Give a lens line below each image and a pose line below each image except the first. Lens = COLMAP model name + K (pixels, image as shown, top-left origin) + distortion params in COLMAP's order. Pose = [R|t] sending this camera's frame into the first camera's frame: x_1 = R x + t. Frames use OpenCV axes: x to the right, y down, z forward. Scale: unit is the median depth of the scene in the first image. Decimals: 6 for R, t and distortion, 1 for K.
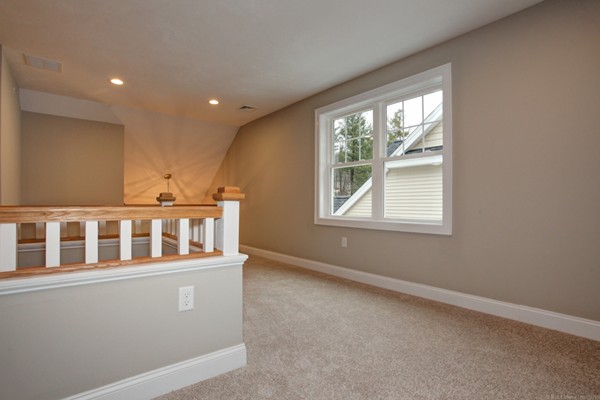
lens RADIAL K [[298.6, 0, 301.5], [0, 298.6, 201.7], [0, 0, 1]] dist [-0.066013, 0.030674]
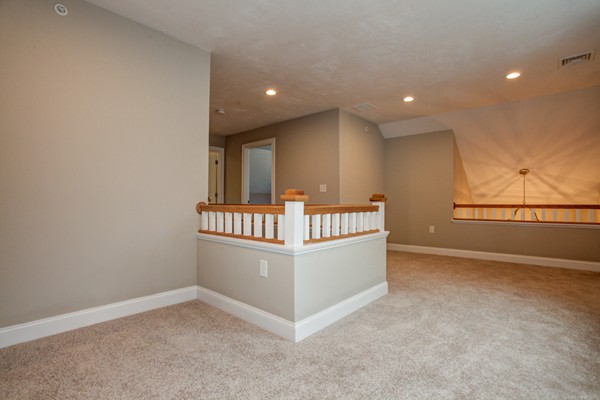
lens RADIAL K [[289.4, 0, 297.5], [0, 289.4, 201.5], [0, 0, 1]] dist [-0.051459, 0.001063]
pose [[0.151501, -0.007921, -0.988425, 0.262250], [0.007802, 0.999946, -0.006817, 0.001443], [0.988426, -0.006679, 0.151554, 0.236210]]
